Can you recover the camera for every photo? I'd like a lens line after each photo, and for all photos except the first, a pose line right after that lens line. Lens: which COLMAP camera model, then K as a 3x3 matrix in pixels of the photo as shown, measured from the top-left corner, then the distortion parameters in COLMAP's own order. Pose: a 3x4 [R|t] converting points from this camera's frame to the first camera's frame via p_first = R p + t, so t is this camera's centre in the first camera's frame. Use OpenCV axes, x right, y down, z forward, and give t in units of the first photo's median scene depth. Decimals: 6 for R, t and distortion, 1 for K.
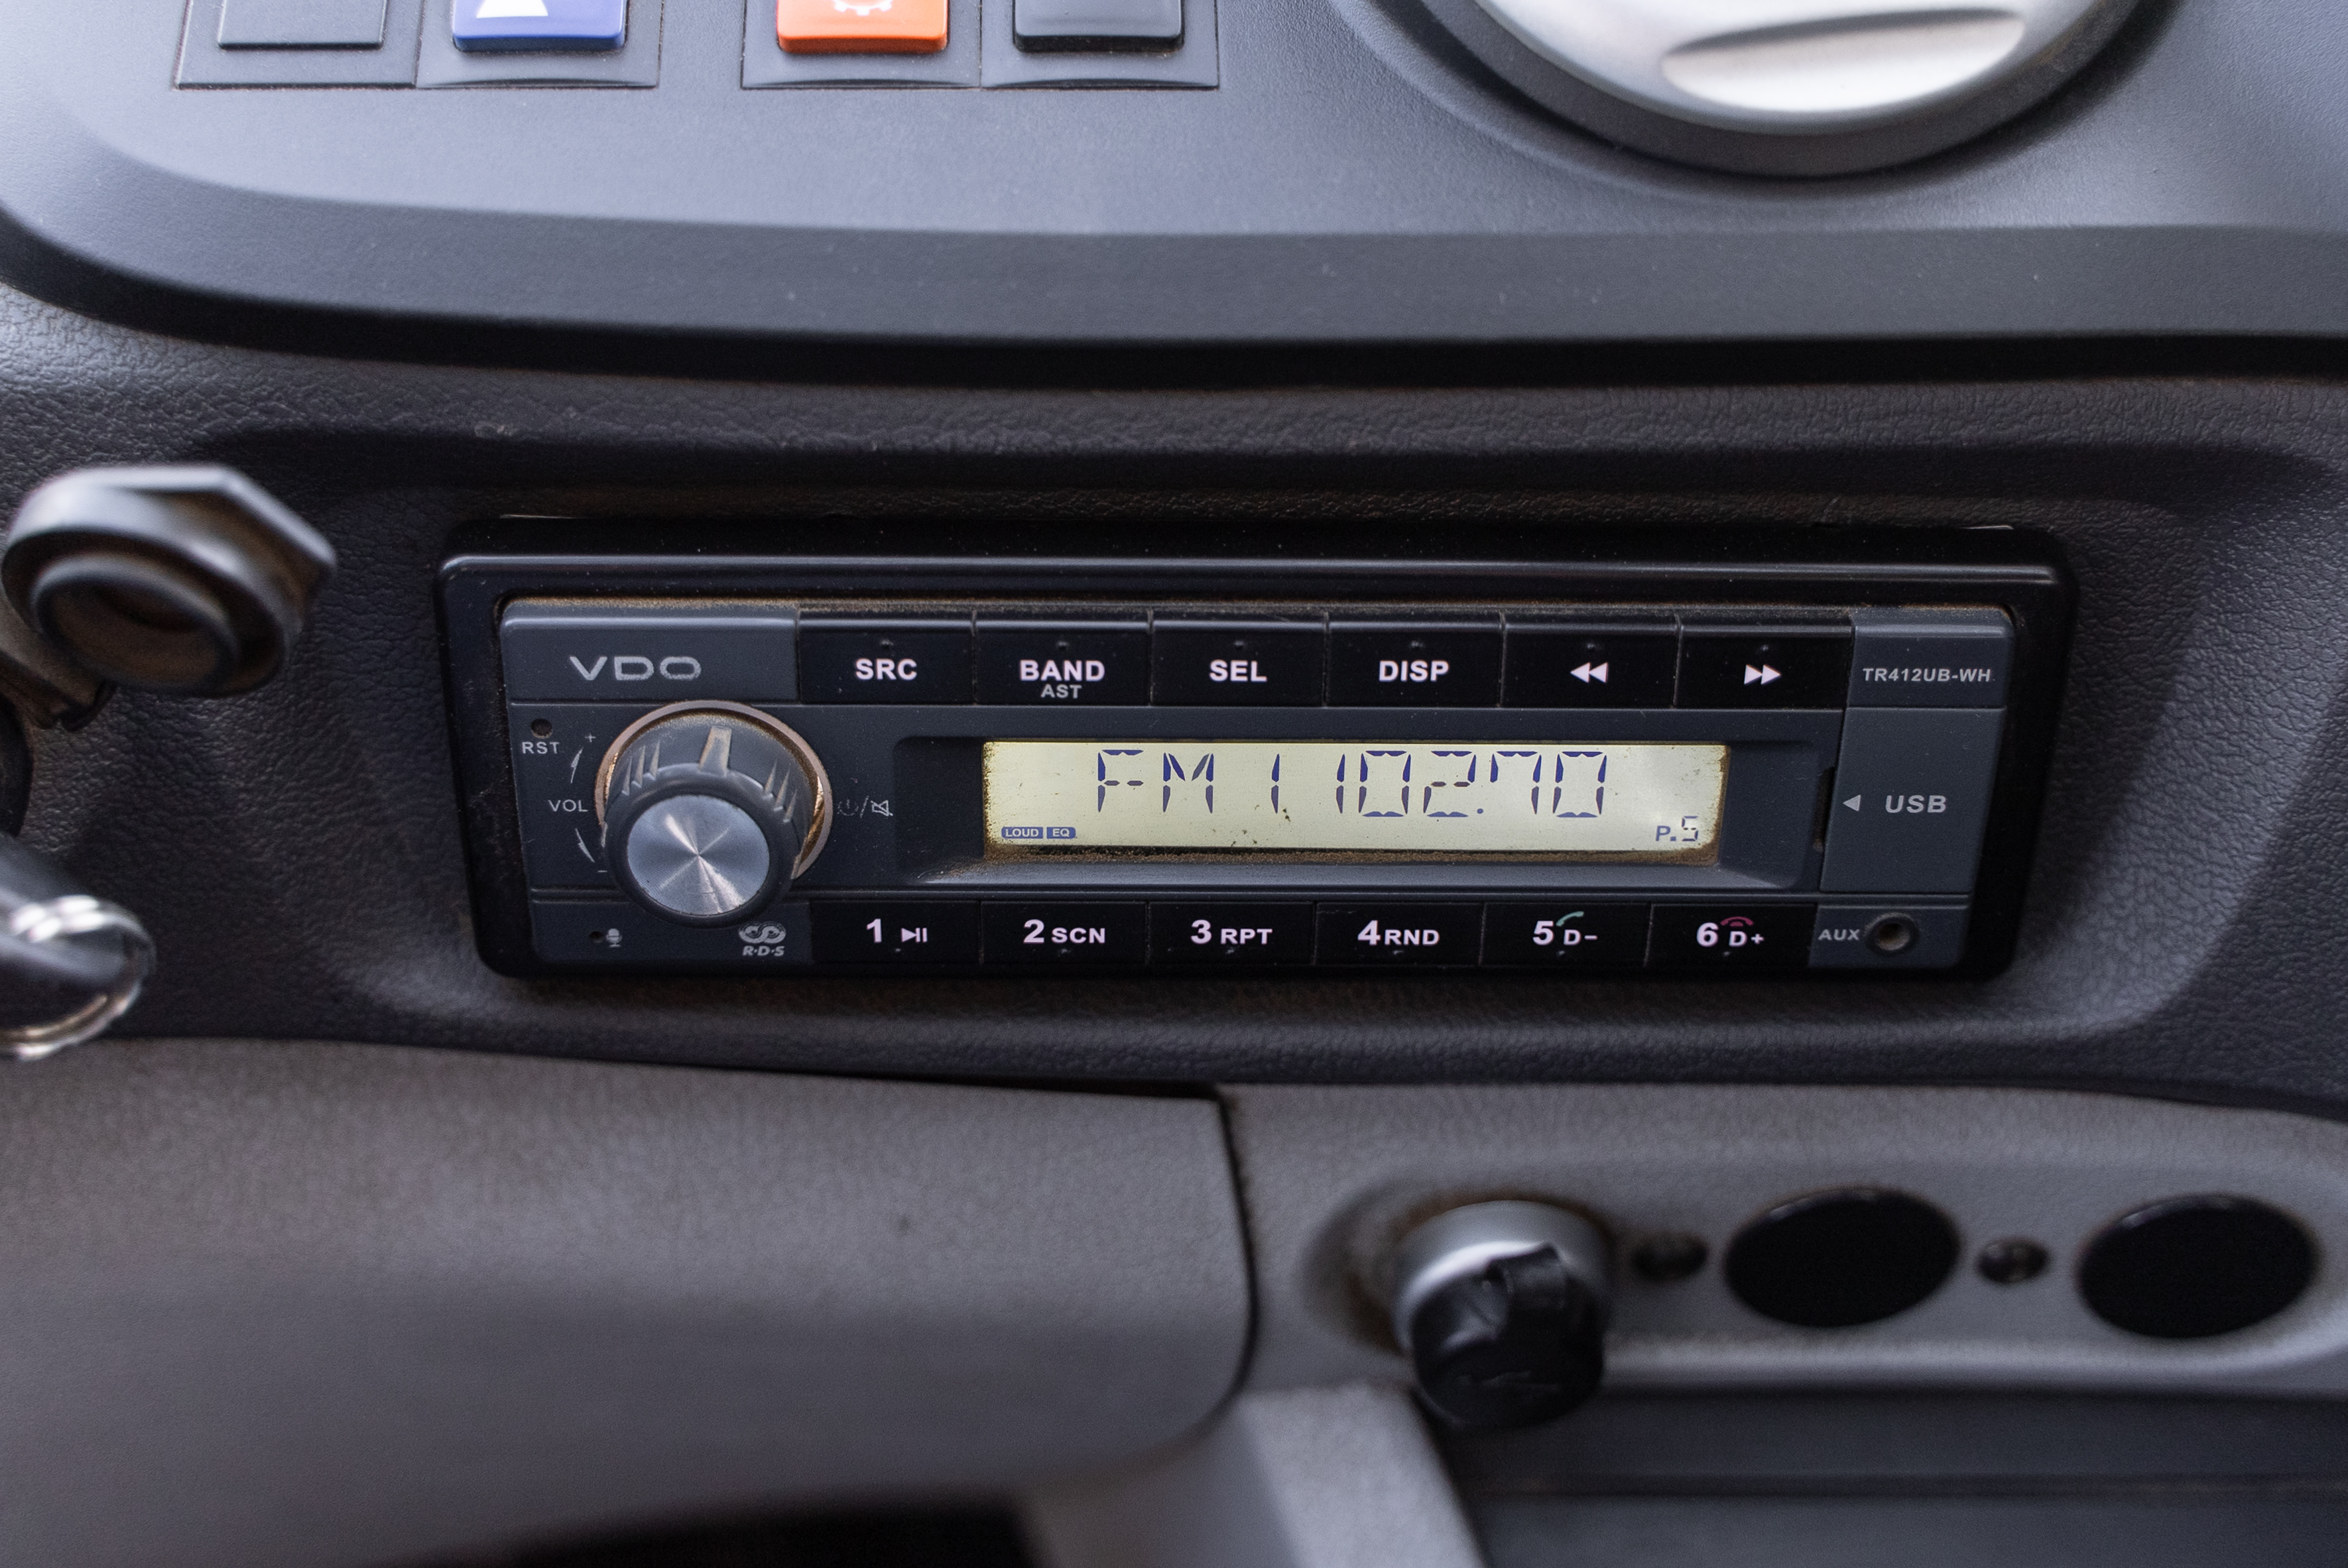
lens RADIAL K [[2807.6, 0, 1178.2], [0, 2807.6, 777.5], [0, 0, 1]] dist [0.005496, 0.000000]
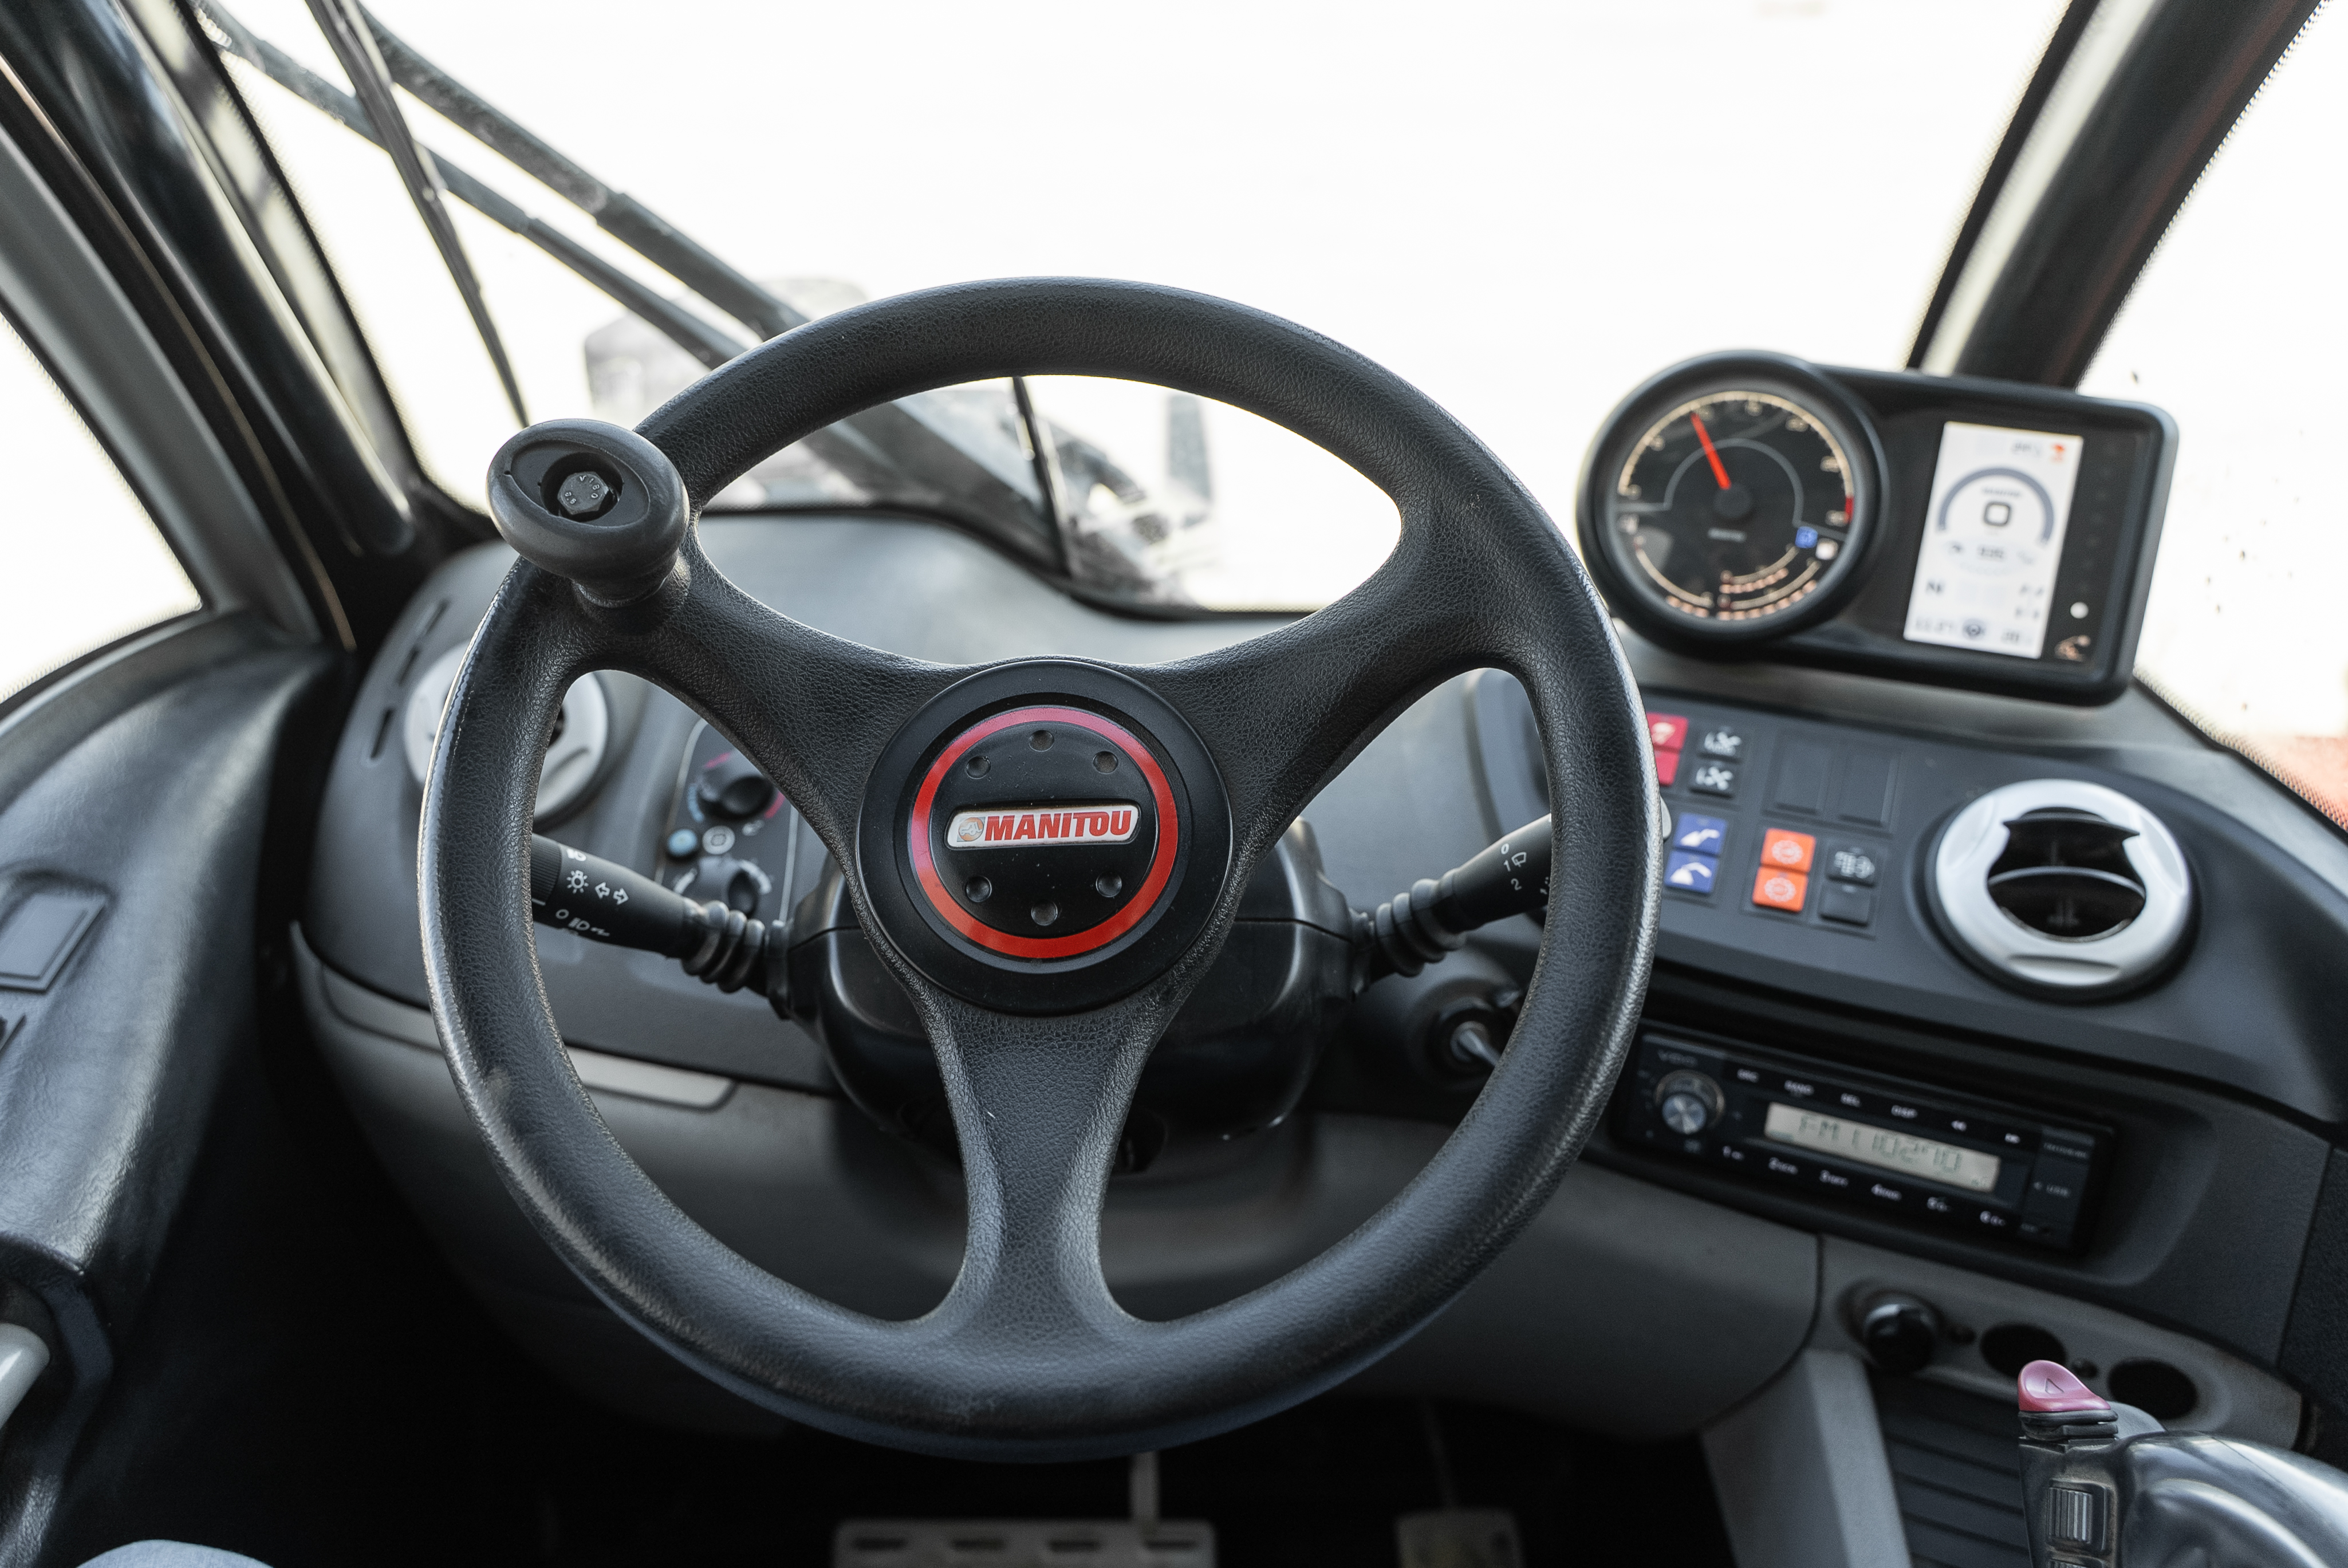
lens RADIAL K [[1921.7, 0, 1165.3], [0, 1921.7, 797.0], [0, 0, 1]] dist [0.010338, -0.001671]
pose [[0.919812, 0.184409, -0.346323, -0.003523], [-0.260061, 0.947469, -0.186202, 0.266560], [0.293793, 0.261336, 0.919451, -1.518031]]
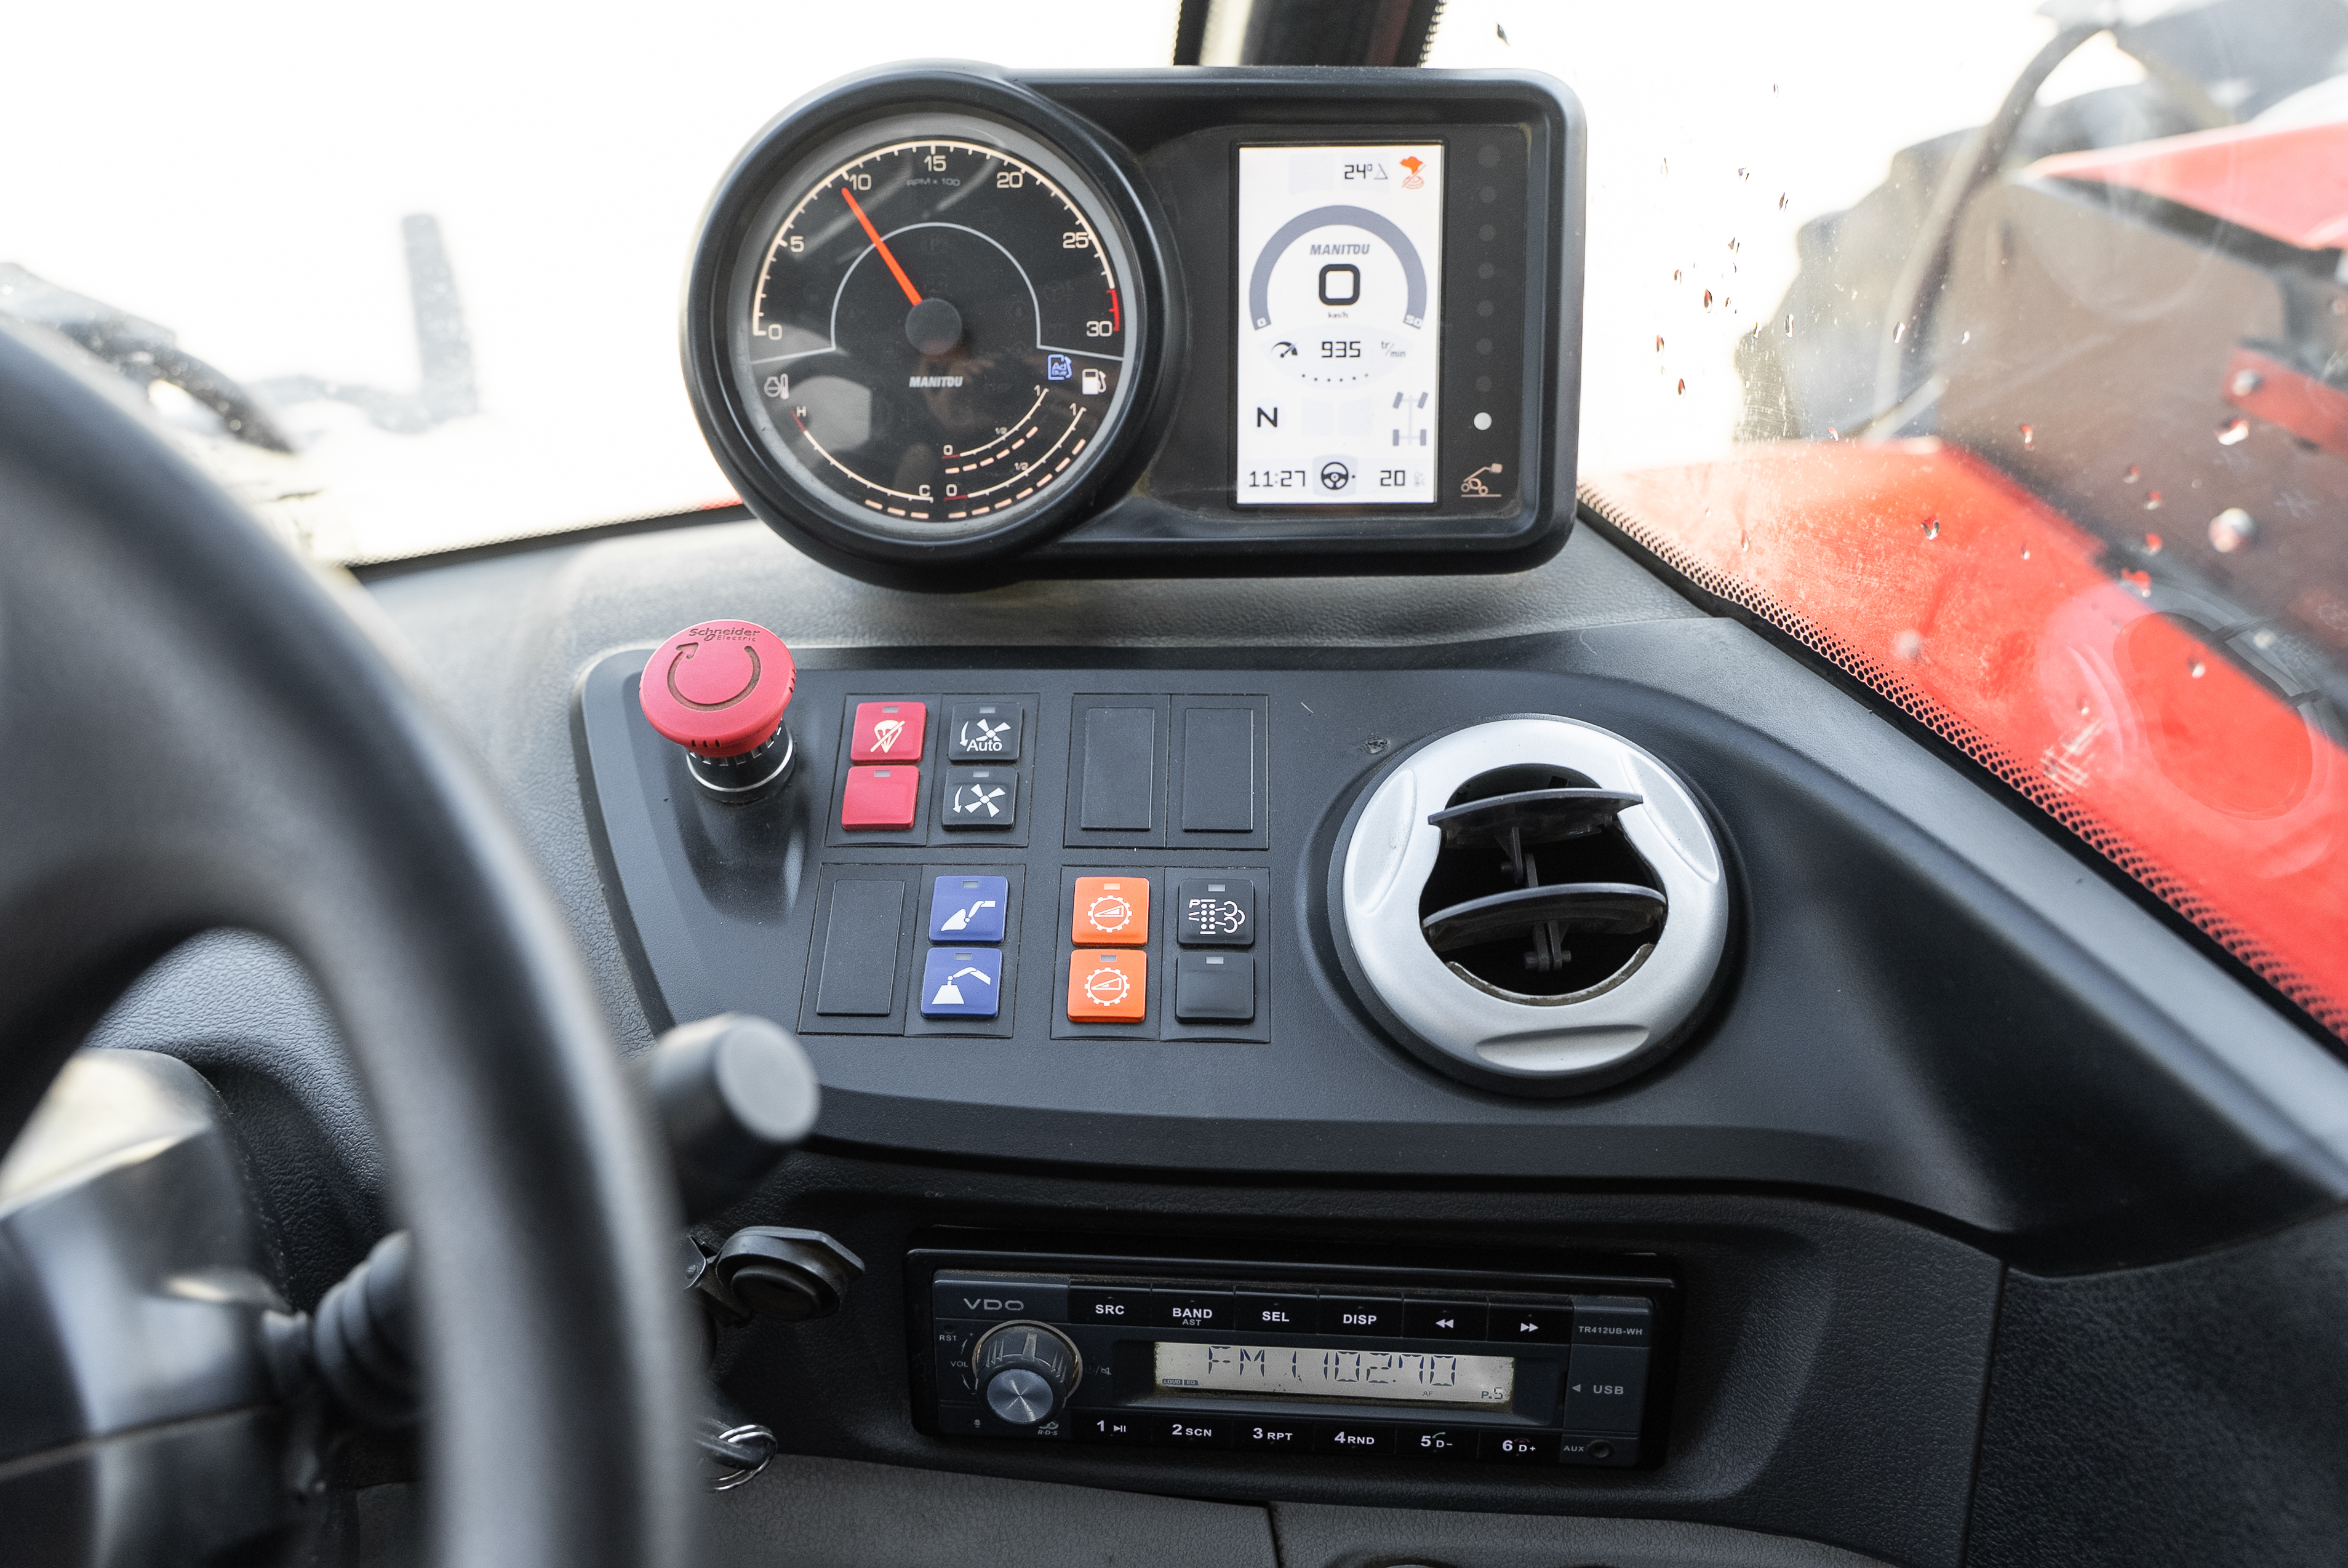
lens RADIAL K [[1921.5, 0, 1106.8], [0, 1921.5, 816.6], [0, 0, 1]] dist [0.010338, -0.001671]
pose [[0.994702, 0.014586, -0.101758, 0.035774], [-0.025558, 0.993890, -0.107371, -0.246705], [0.099571, 0.109403, 0.988998, -0.470675]]
